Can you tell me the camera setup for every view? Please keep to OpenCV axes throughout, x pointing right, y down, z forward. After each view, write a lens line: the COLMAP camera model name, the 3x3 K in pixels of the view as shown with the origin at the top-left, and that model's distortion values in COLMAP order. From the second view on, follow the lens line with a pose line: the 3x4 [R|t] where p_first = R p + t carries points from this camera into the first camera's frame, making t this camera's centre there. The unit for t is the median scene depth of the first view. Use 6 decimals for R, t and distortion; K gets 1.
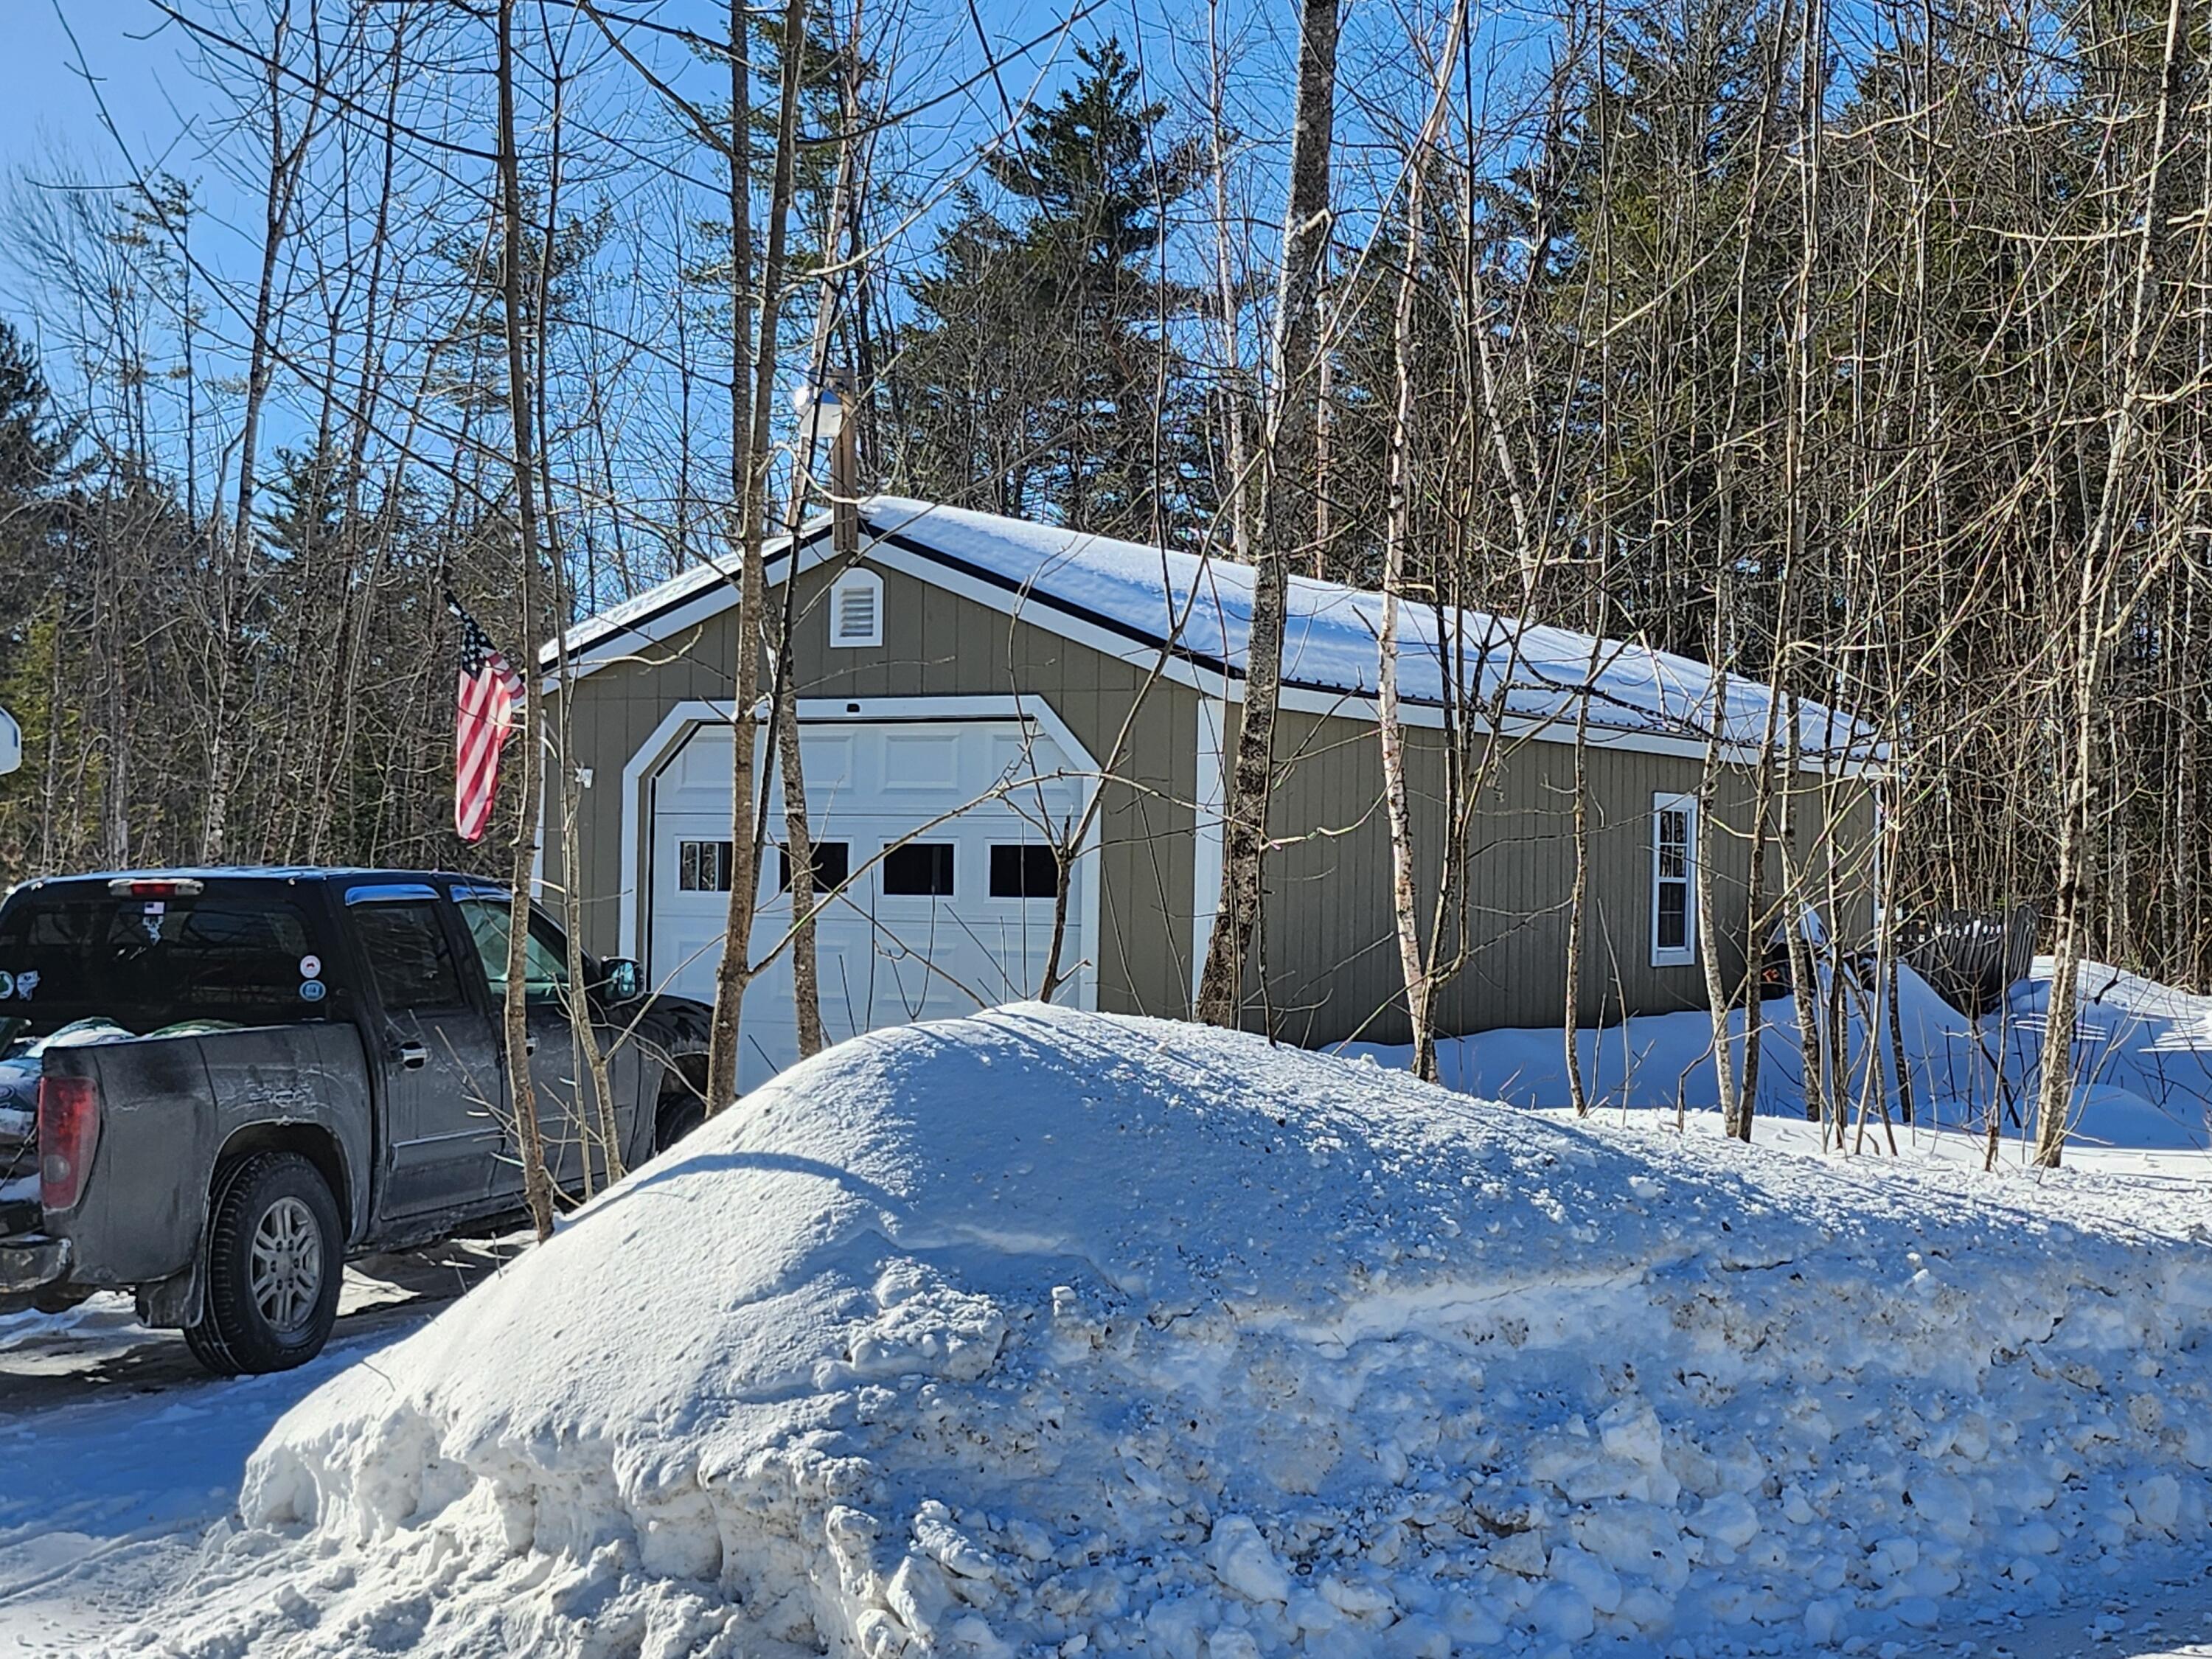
lens RADIAL K [[1688.4, 0, 1104.7], [0, 1688.4, 834.0], [0, 0, 1]] dist [0.010226, 0.000816]
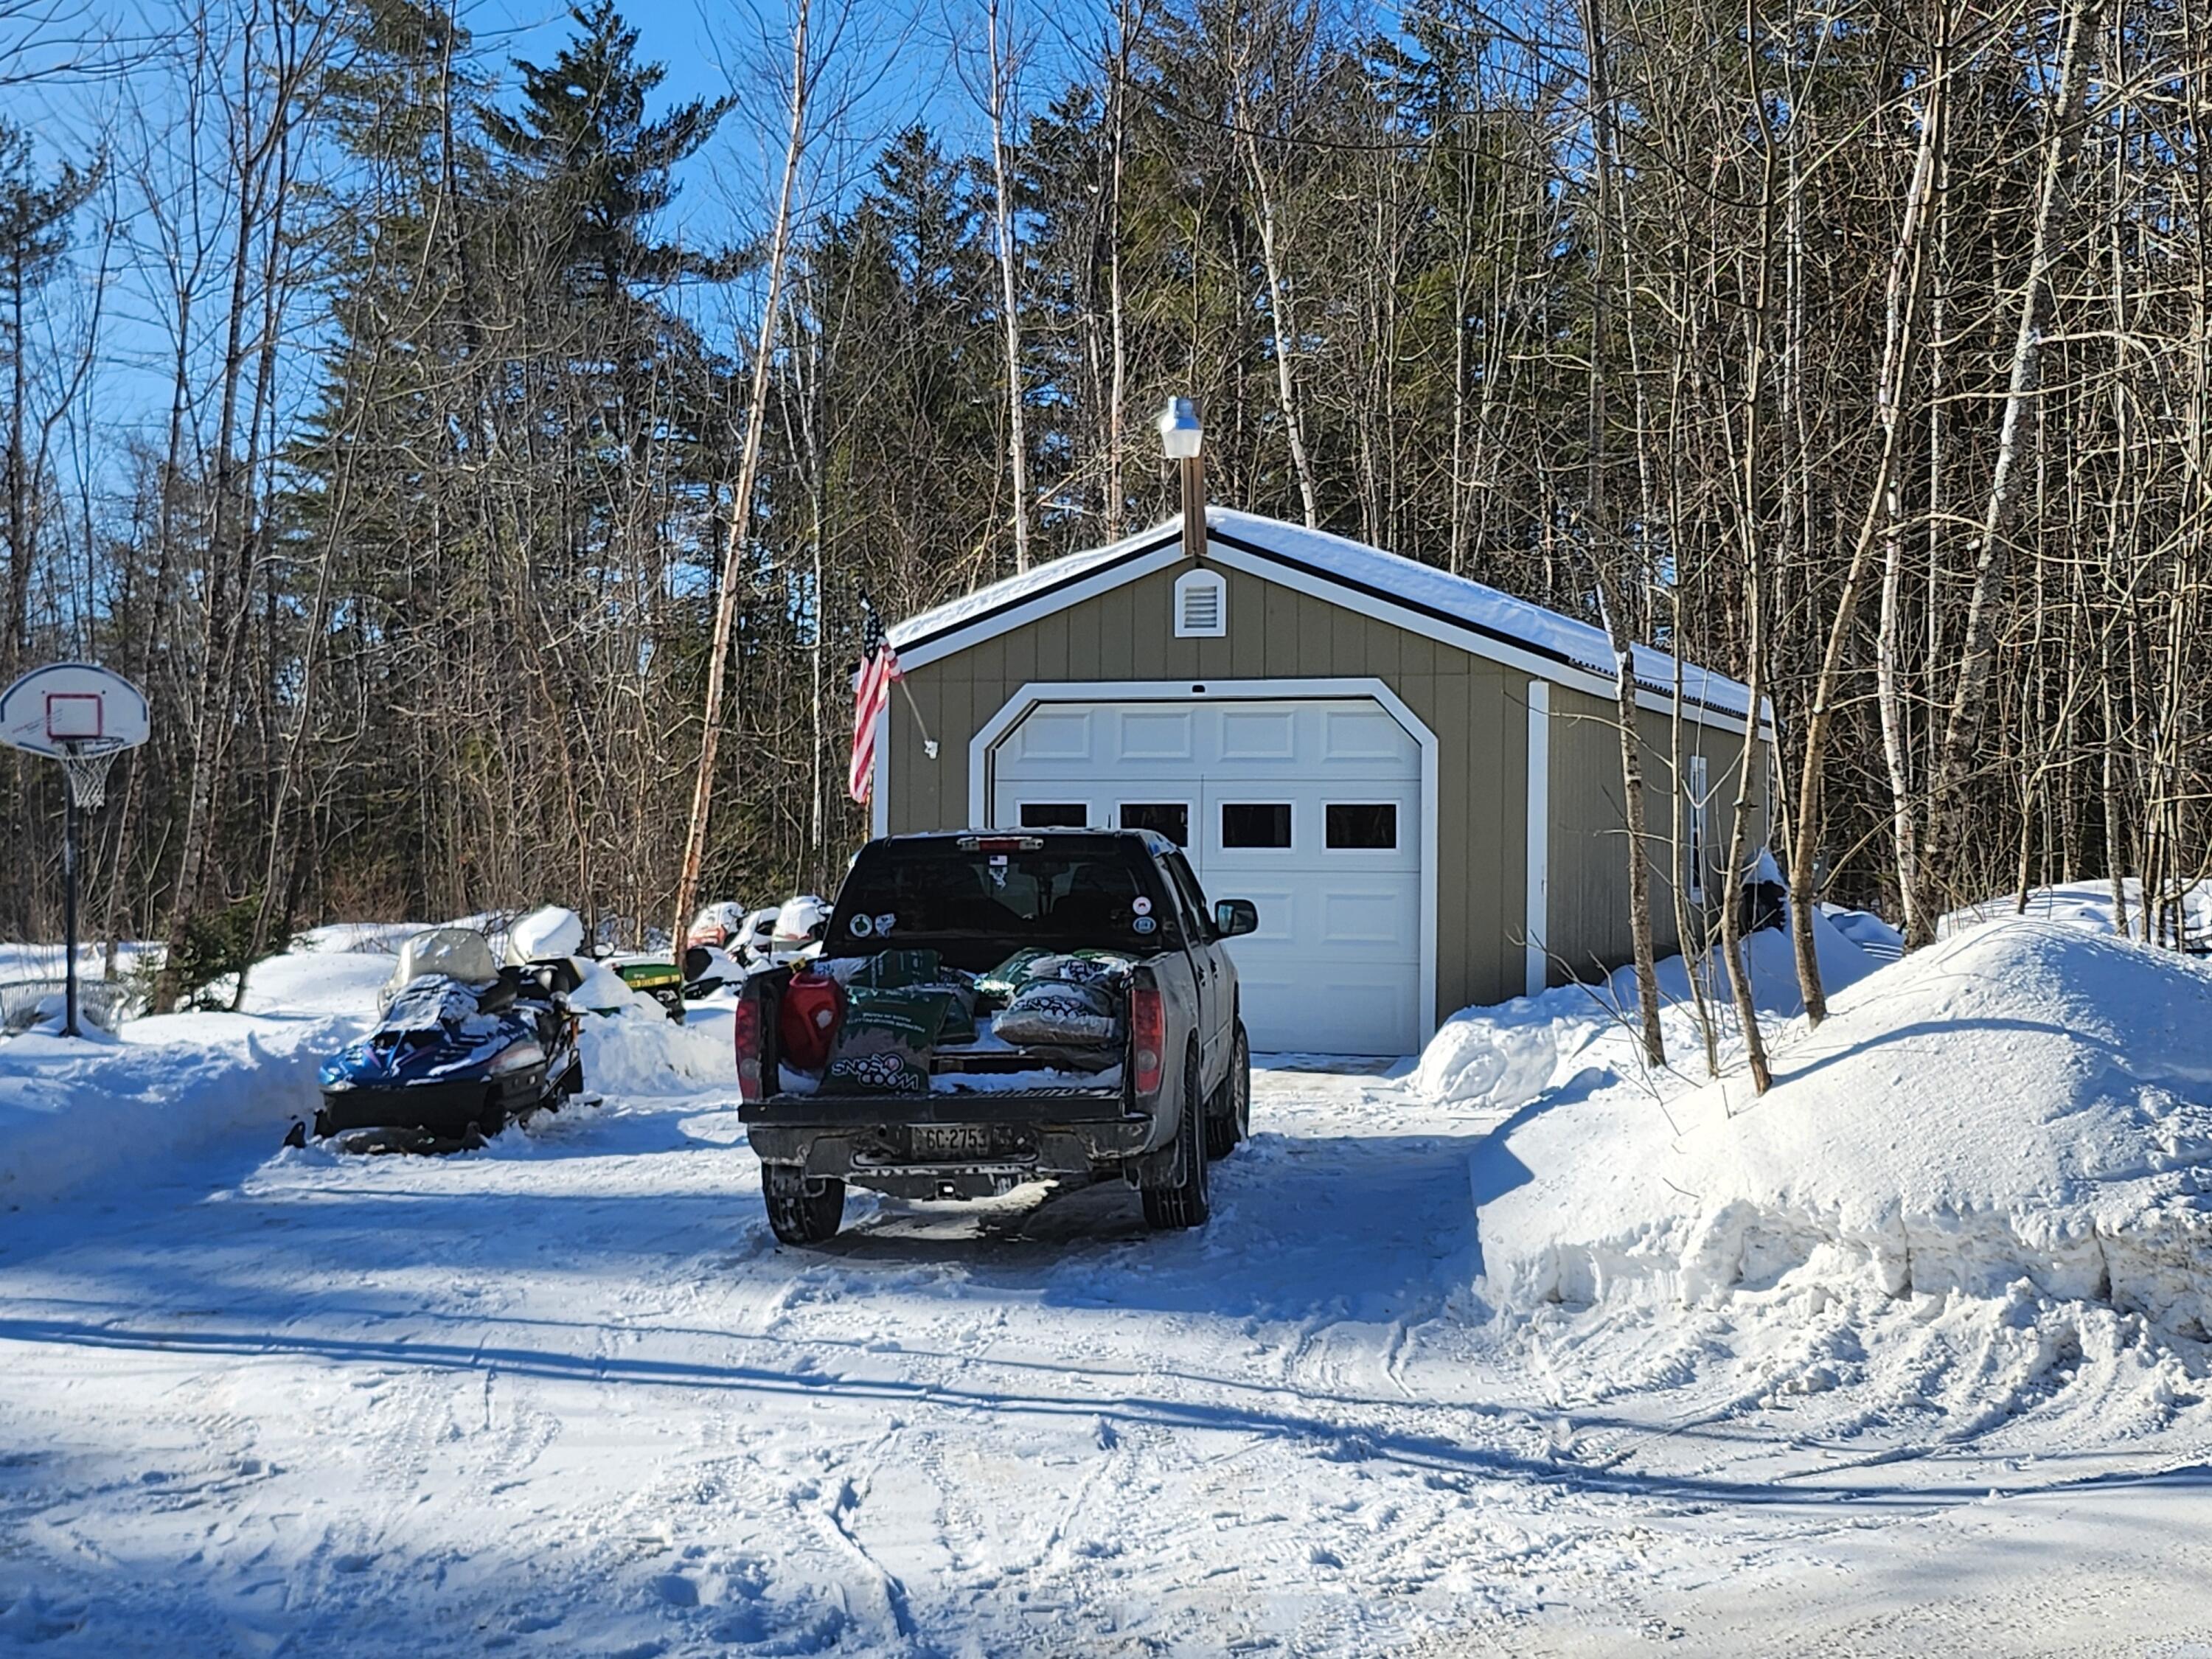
lens RADIAL K [[1553.4, 0, 1106.0], [0, 1553.4, 827.1], [0, 0, 1]] dist [0.011735, 0.000729]
pose [[0.994526, -0.010504, 0.103960, -0.346116], [0.008369, 0.999746, 0.020947, -0.001927], [-0.104154, -0.019963, 0.994361, -0.071632]]
